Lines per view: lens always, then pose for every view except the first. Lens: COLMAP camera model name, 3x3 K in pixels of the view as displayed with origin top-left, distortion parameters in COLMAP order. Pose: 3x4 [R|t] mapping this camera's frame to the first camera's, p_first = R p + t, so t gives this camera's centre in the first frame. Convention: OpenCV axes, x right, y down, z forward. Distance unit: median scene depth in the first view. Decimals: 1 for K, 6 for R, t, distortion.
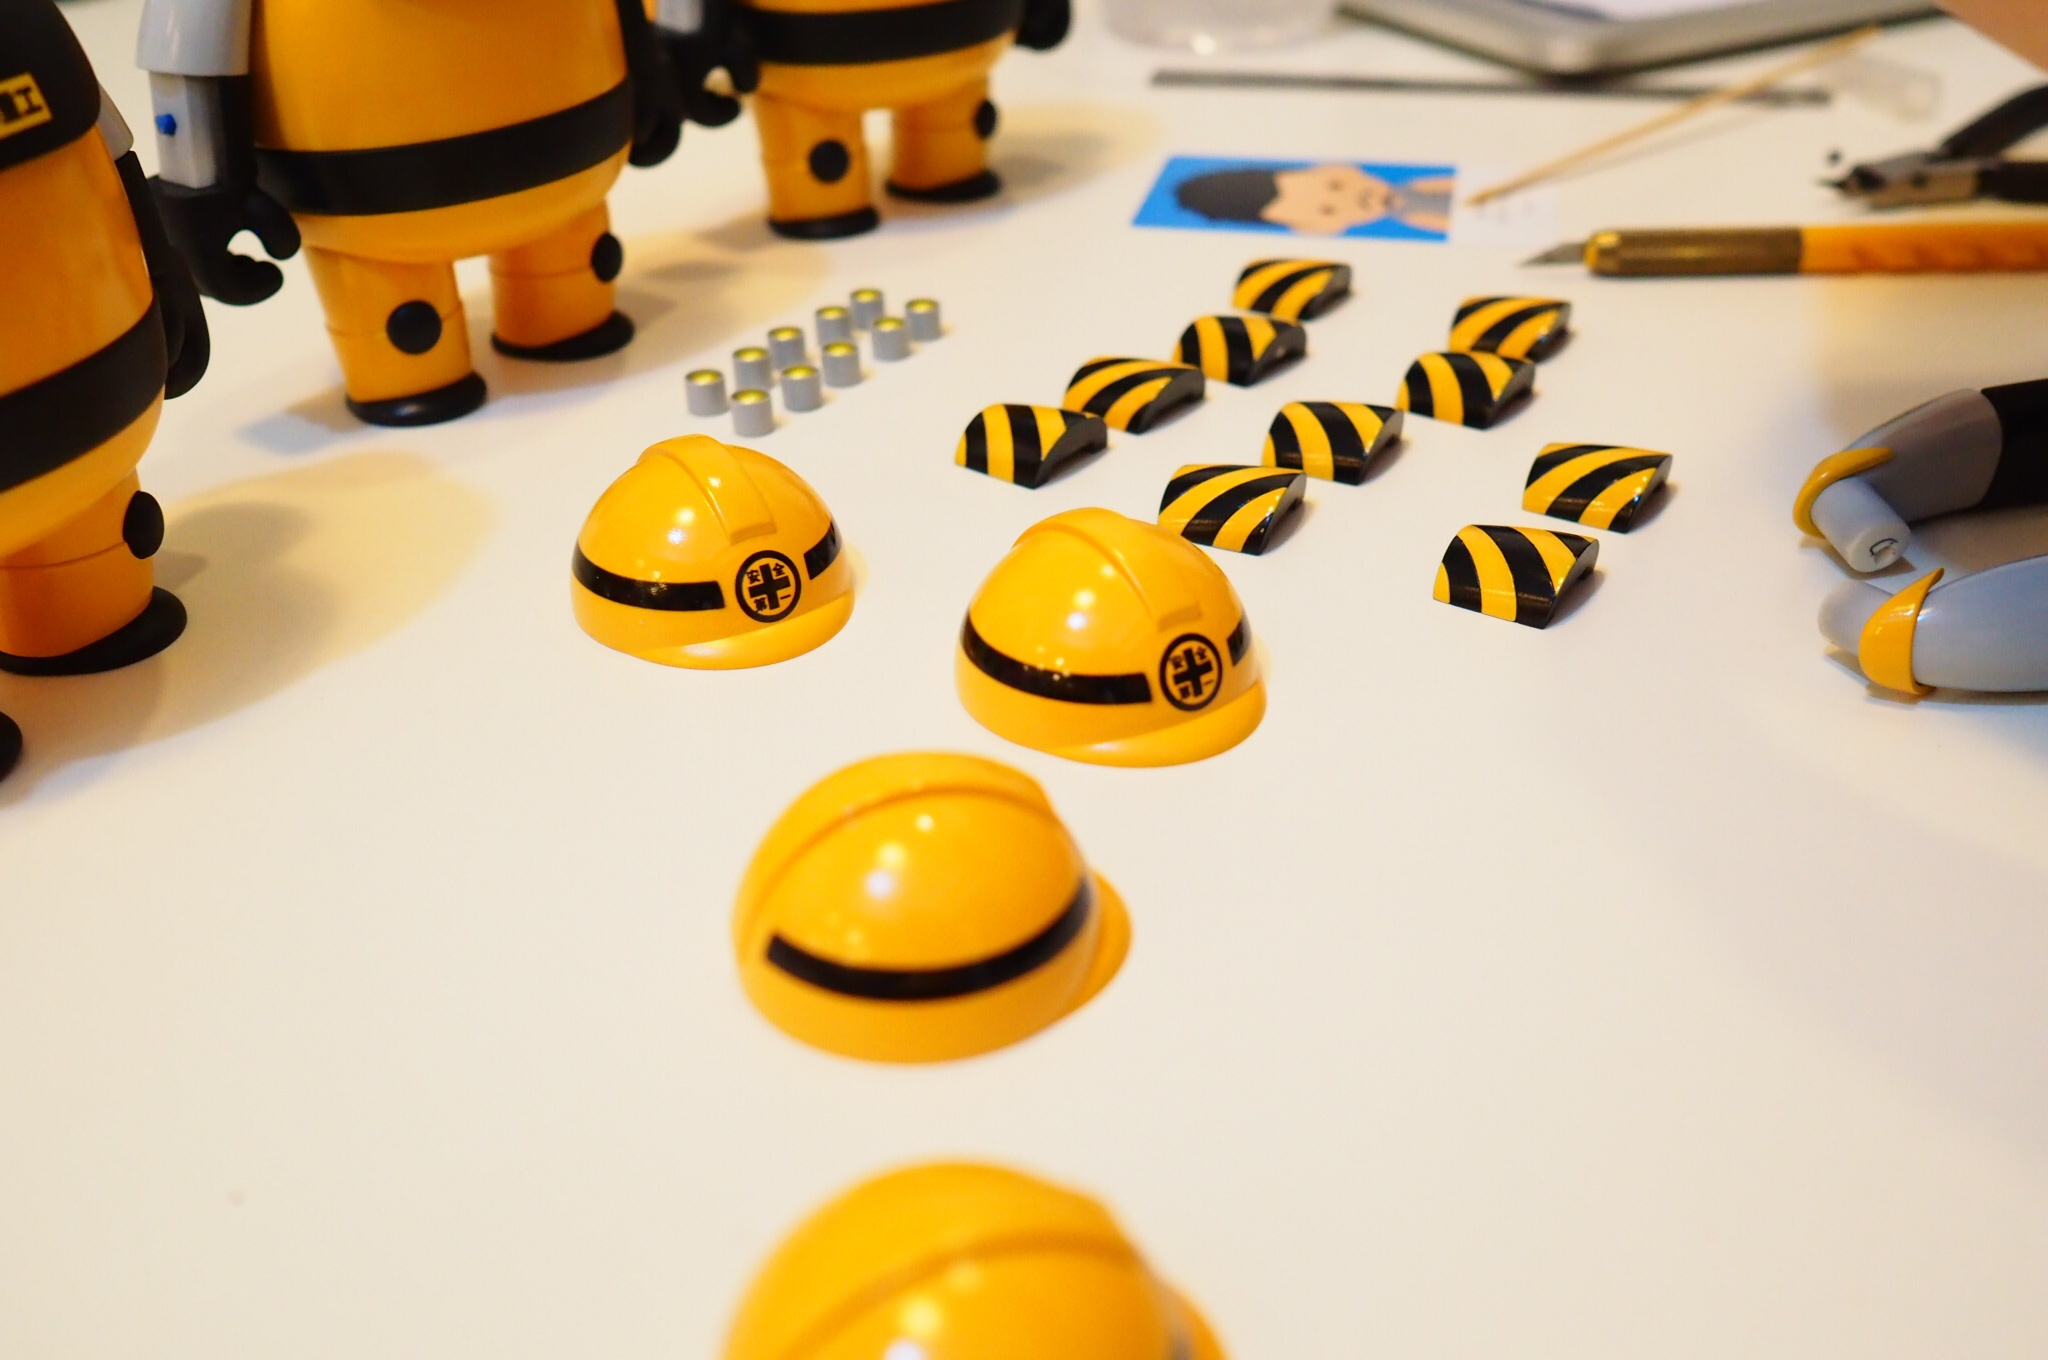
lens RADIAL K [[2027.5, 0, 1012.3], [0, 2027.5, 716.4], [0, 0, 1]] dist [-0.042935, 0.026603]
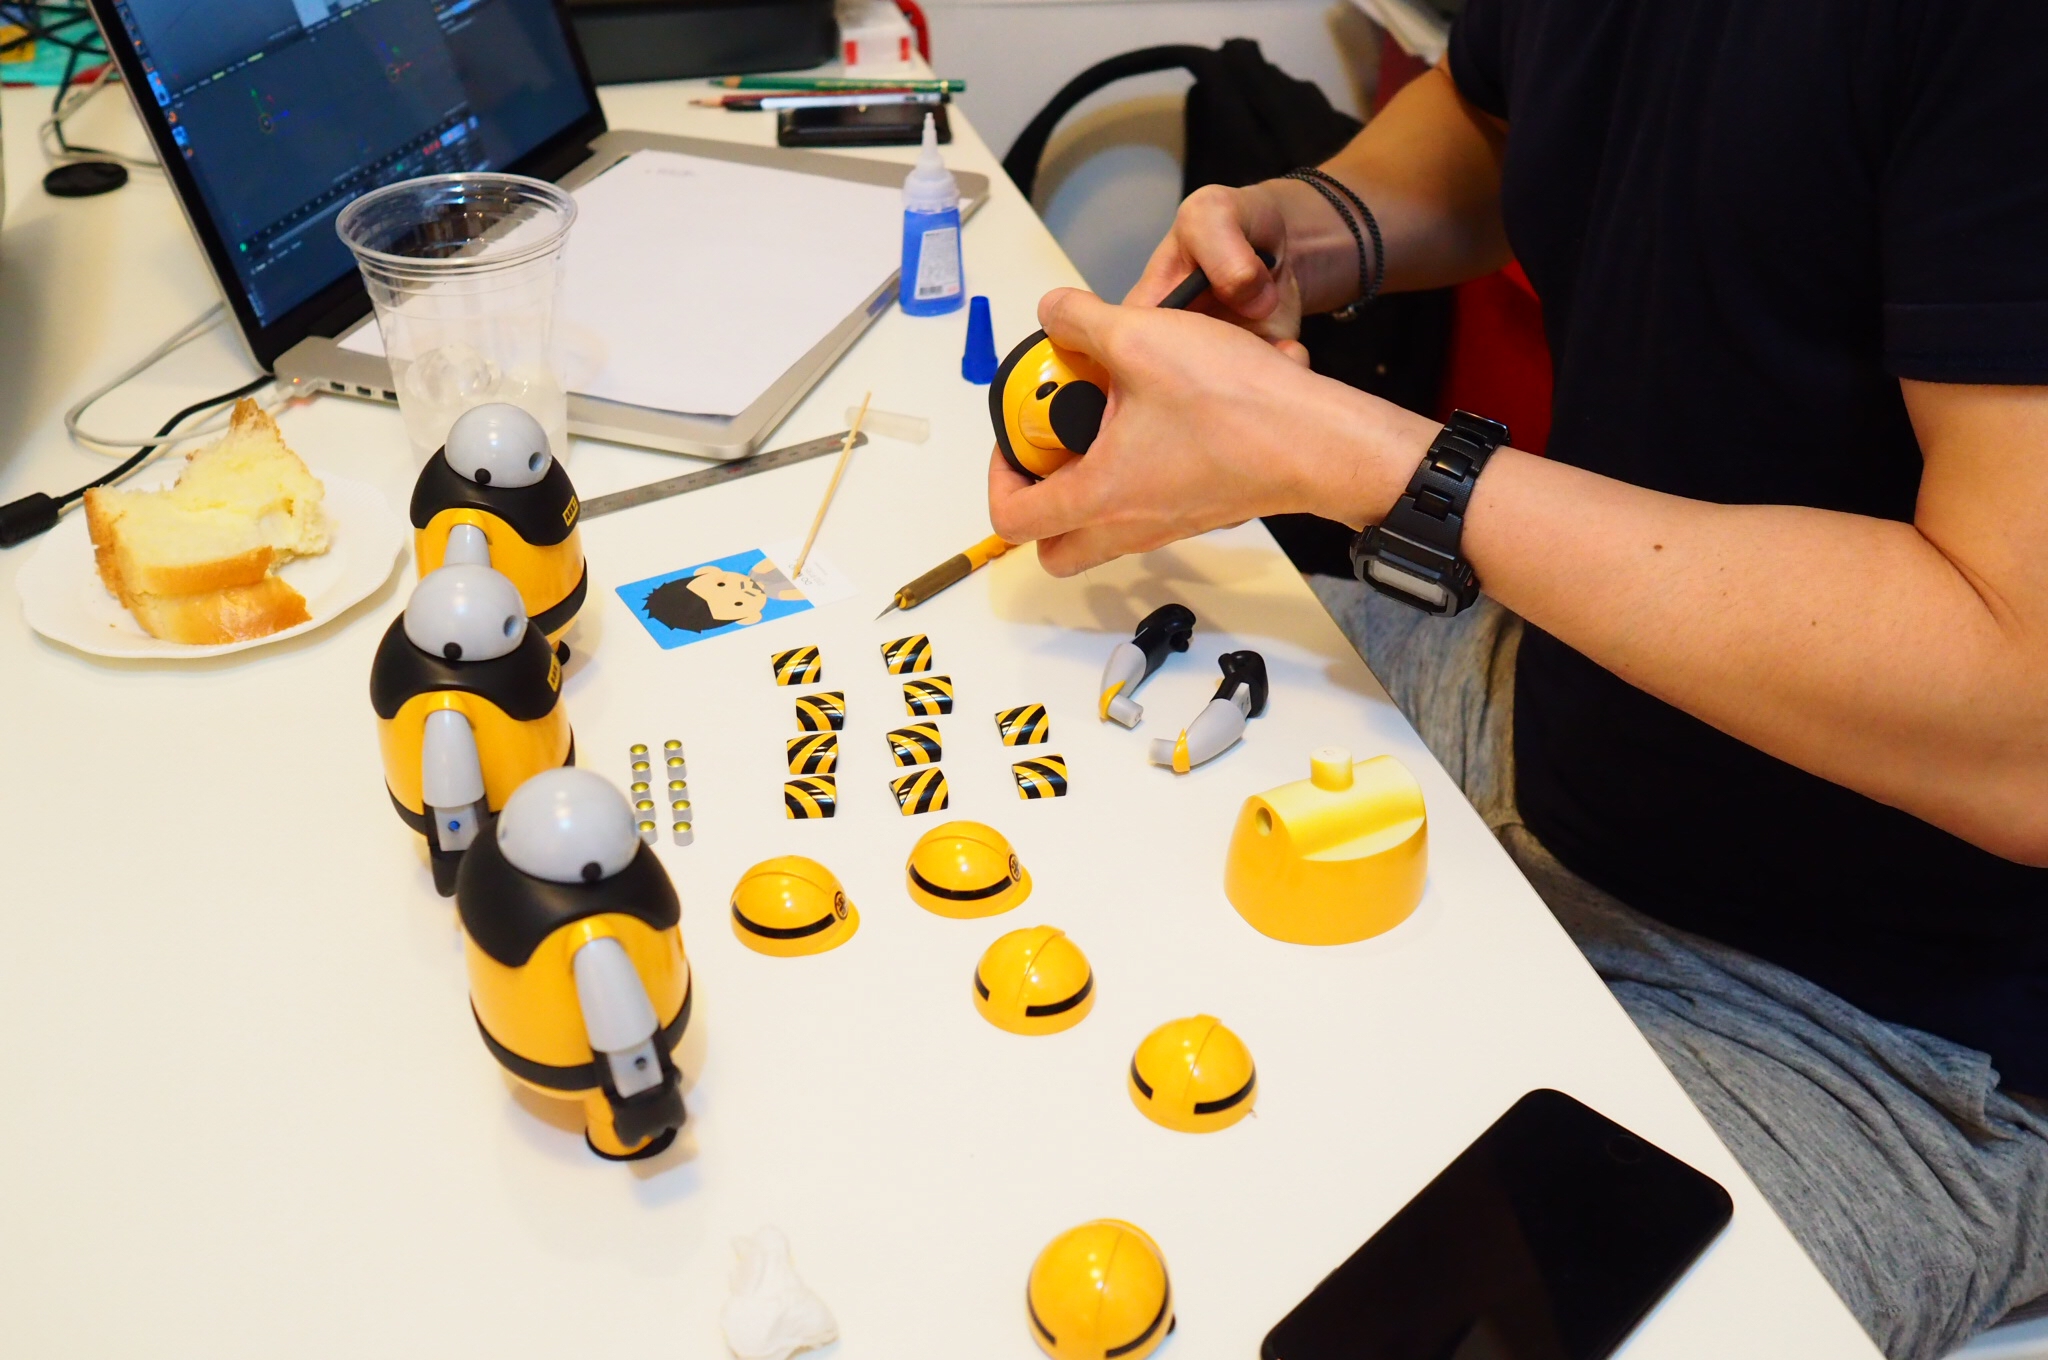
lens RADIAL K [[2027.5, 0, 1012.3], [0, 2027.5, 716.4], [0, 0, 1]] dist [-0.042935, 0.026603]
pose [[0.715710, -0.368934, 0.592998, -1.289250], [0.338563, 0.925926, 0.167441, -0.593065], [-0.610847, 0.080928, 0.787602, -1.021407]]
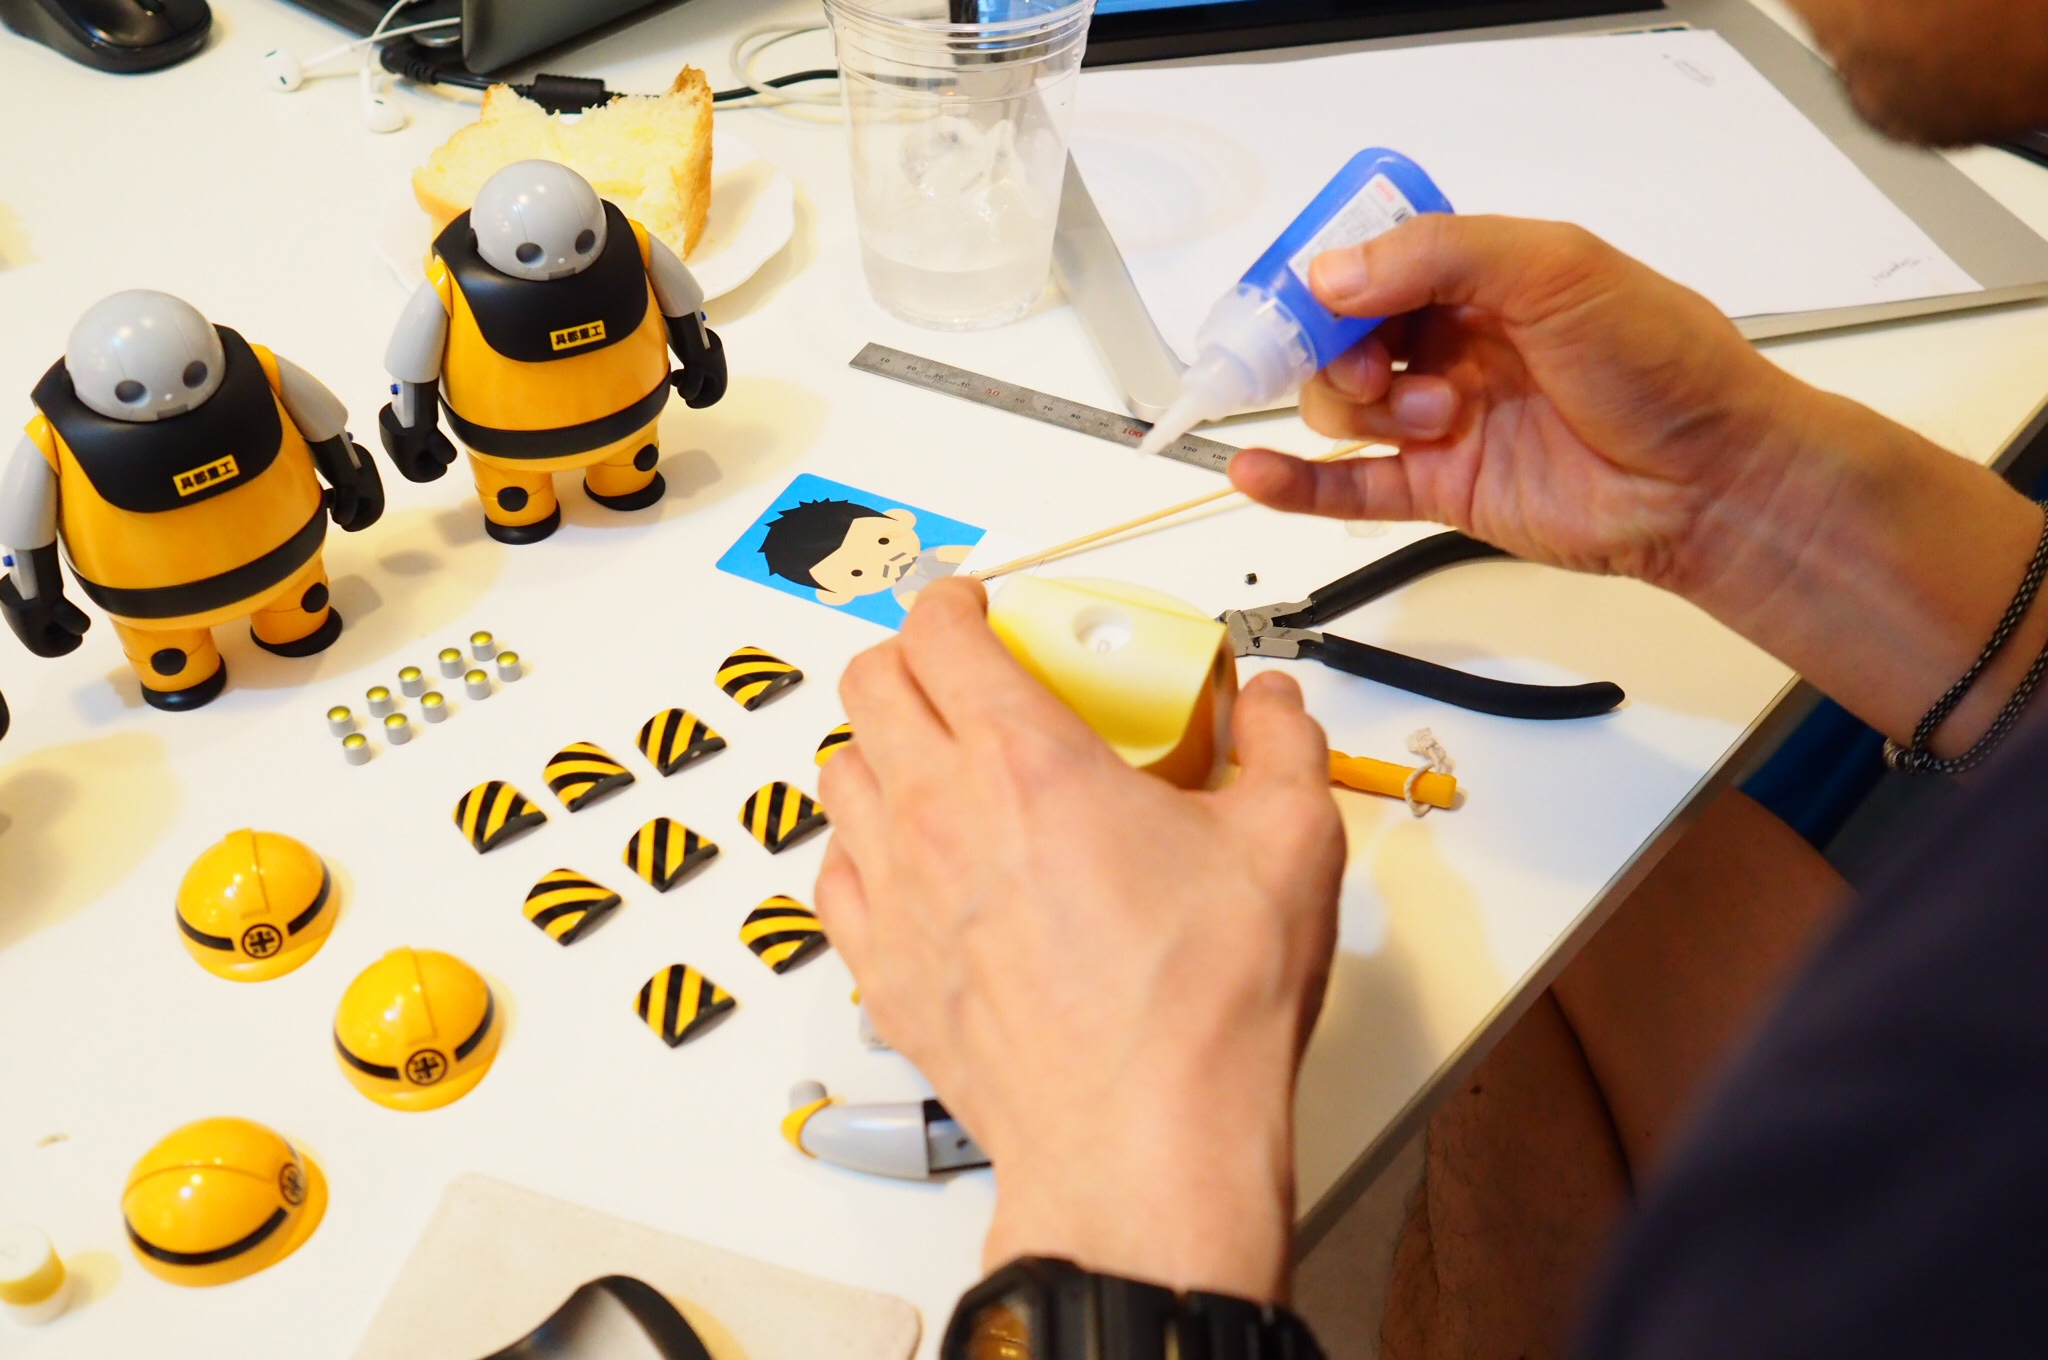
lens RADIAL K [[2027.5, 0, 1012.3], [0, 2027.5, 716.4], [0, 0, 1]] dist [-0.042935, 0.026603]
pose [[0.975403, 0.187225, -0.116347, 0.690629], [-0.159447, 0.963716, 0.214074, -0.733090], [0.152206, -0.190257, 0.969864, -0.599971]]
